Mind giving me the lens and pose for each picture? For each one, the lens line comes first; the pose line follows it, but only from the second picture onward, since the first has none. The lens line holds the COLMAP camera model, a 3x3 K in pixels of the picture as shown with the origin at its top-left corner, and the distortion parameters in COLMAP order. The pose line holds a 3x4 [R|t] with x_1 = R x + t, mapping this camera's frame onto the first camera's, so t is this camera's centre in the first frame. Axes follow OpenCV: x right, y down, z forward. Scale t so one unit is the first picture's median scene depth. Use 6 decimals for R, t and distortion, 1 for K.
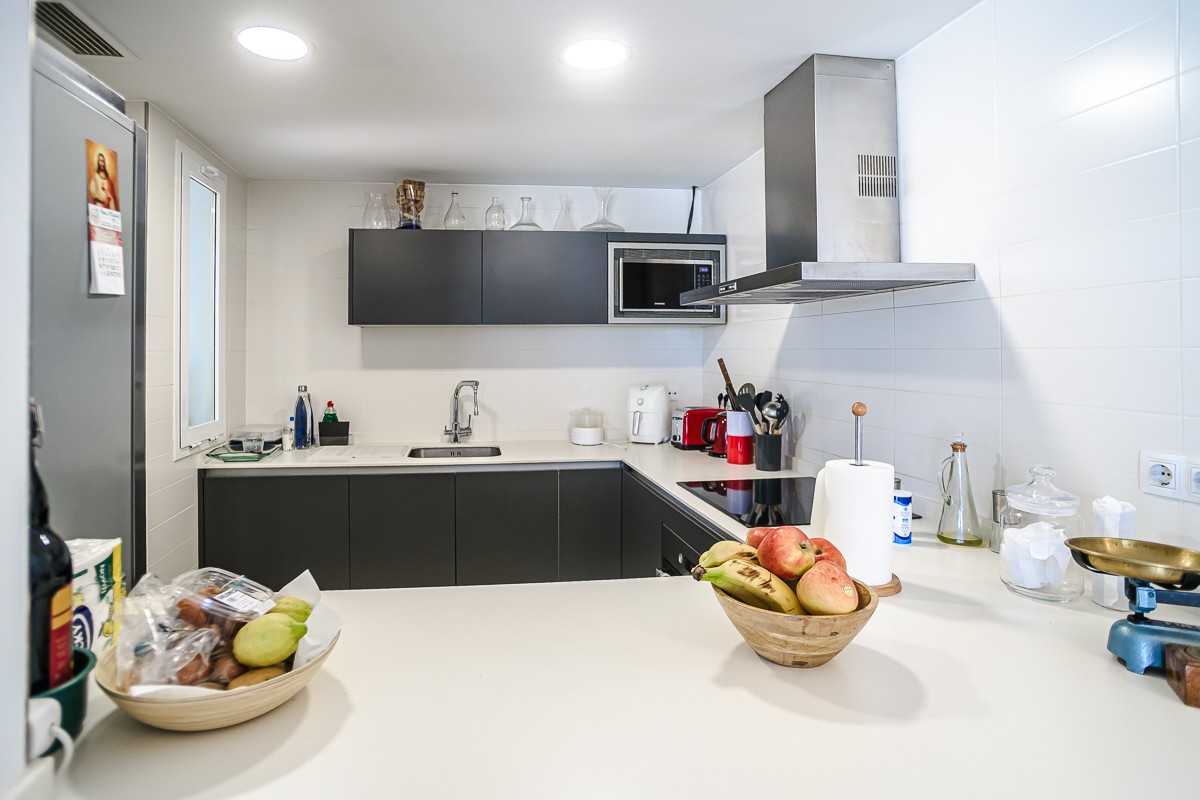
lens RADIAL K [[657.0, 0, 533.3], [0, 657.0, 349.2], [0, 0, 1]] dist [-0.034898, -0.000491]
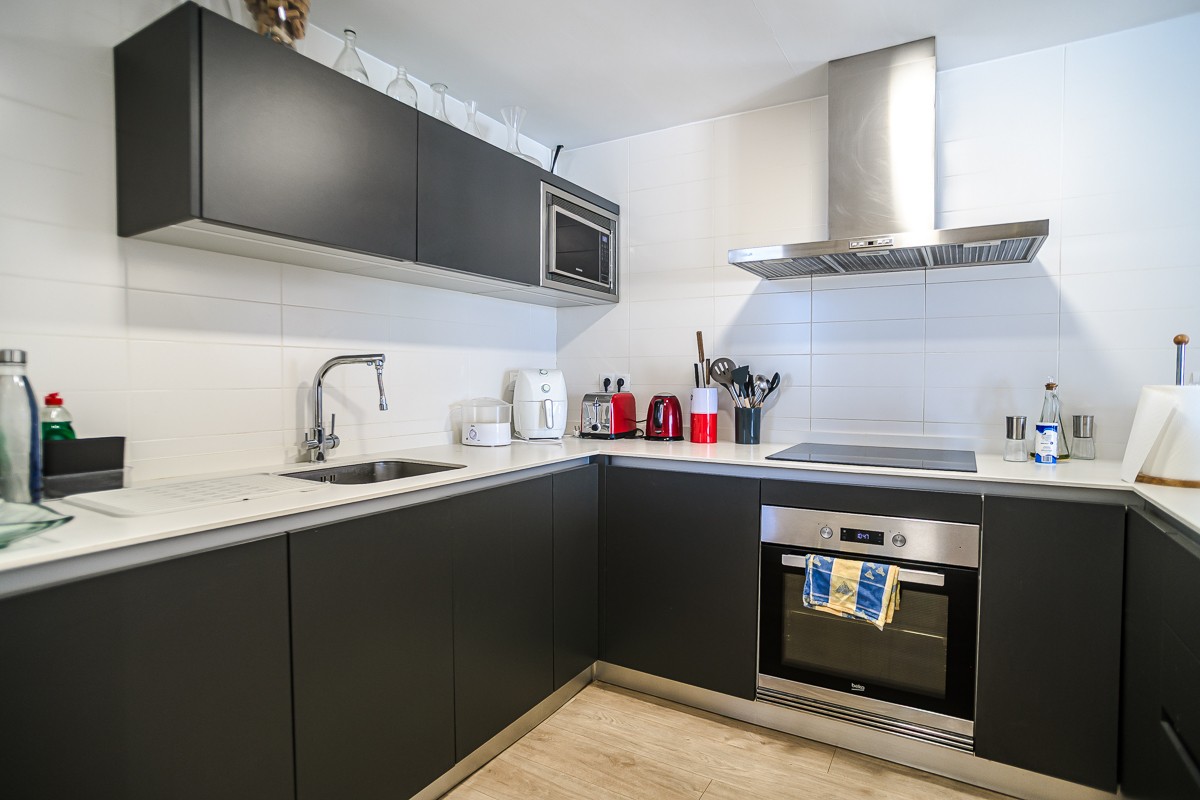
lens RADIAL K [[625.3, 0, 624.1], [0, 625.3, 396.3], [0, 0, 1]] dist [-0.037100, -0.000077]
pose [[0.590102, -0.018183, 0.807124, -0.432683], [-0.005364, 0.999636, 0.026442, 0.072743], [-0.807311, -0.019933, 0.589789, 0.488390]]
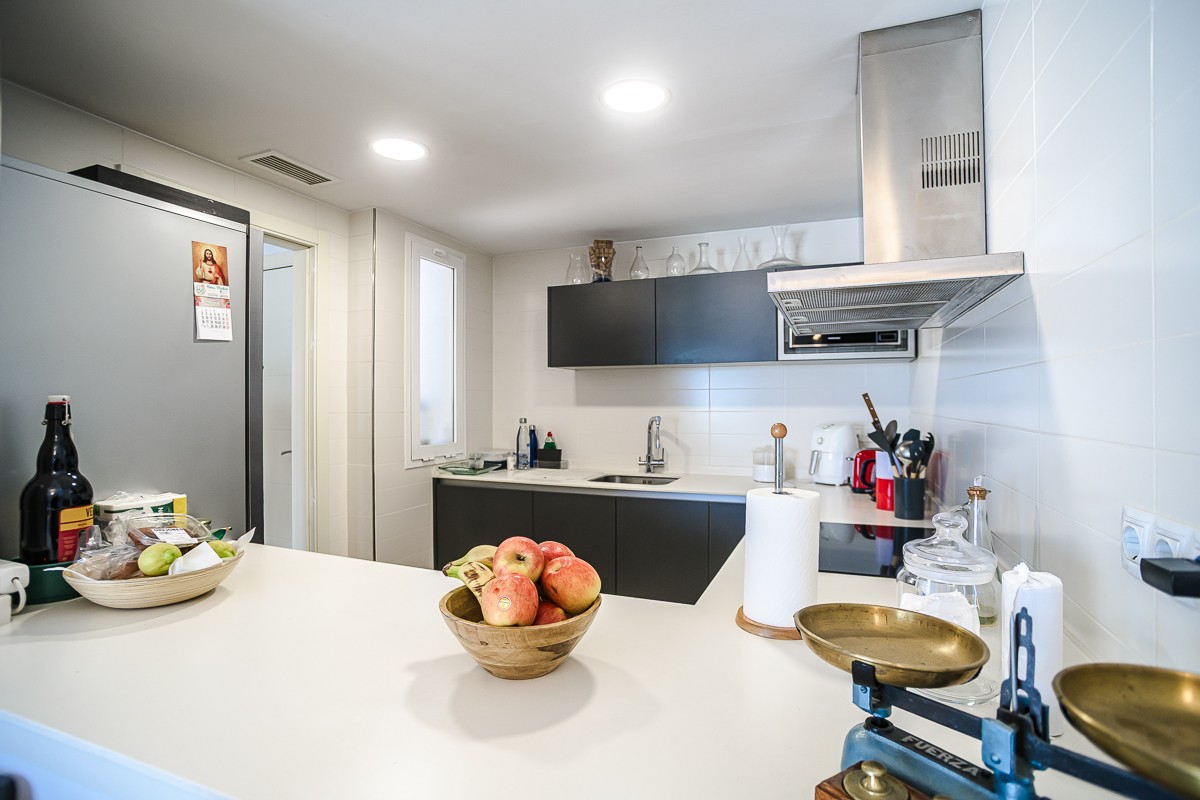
lens RADIAL K [[594.2, 0, 600.0], [0, 594.2, 400.0], [0, 0, 1]] dist [-0.057383, 0.000709]
pose [[0.880041, 0.002196, -0.474893, 0.305520], [-0.001656, 0.999997, 0.001555, 0.020091], [0.474895, -0.000582, 0.880042, 0.087827]]
